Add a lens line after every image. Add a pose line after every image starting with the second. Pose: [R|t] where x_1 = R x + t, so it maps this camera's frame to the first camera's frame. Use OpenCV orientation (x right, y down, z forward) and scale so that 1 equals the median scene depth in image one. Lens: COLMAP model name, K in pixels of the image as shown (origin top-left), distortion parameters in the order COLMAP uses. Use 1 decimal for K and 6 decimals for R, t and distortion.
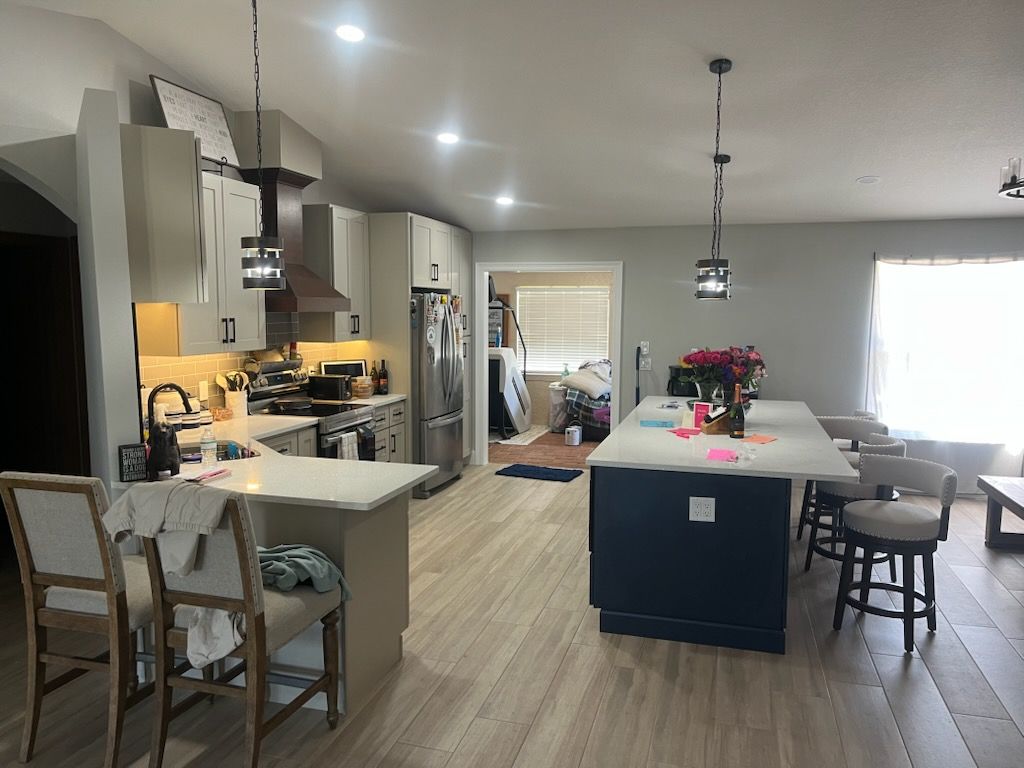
lens RADIAL K [[820.4, 0, 507.4], [0, 820.4, 387.8], [0, 0, 1]] dist [0.079728, -0.002726]
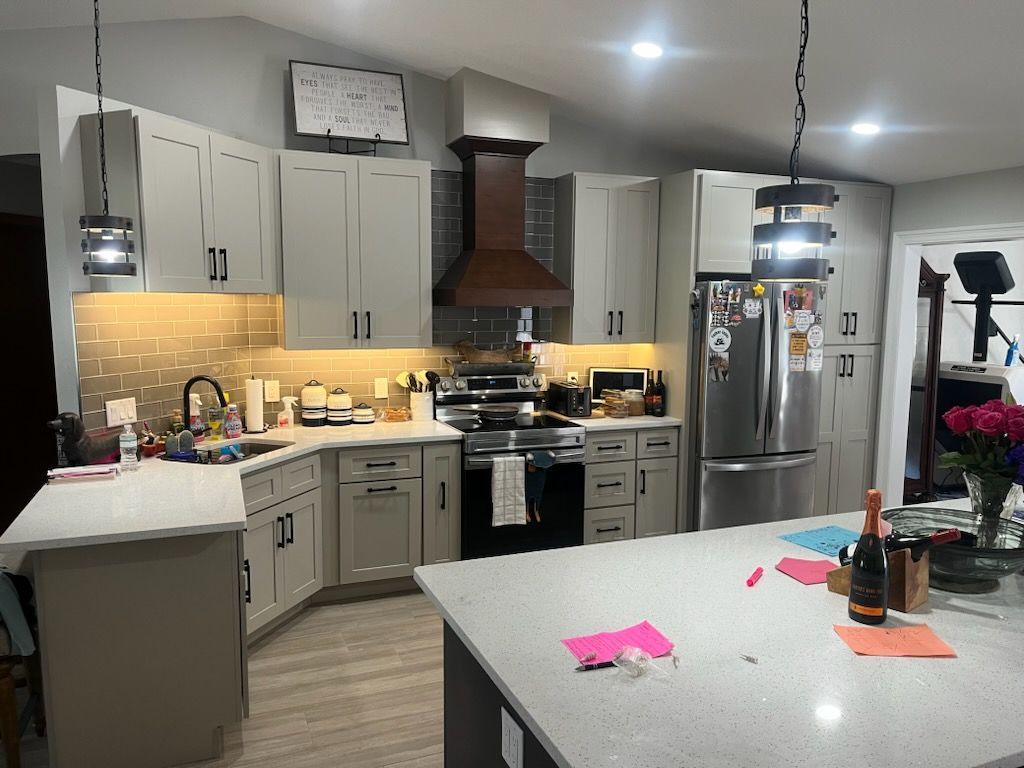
lens RADIAL K [[820.4, 0, 513.5], [0, 820.4, 386.9], [0, 0, 1]] dist [0.079728, -0.002726]
pose [[0.607038, 0.092392, -0.789284, 0.393807], [-0.085899, 0.995028, 0.050411, -0.048872], [0.790017, 0.037198, 0.611956, 0.462561]]
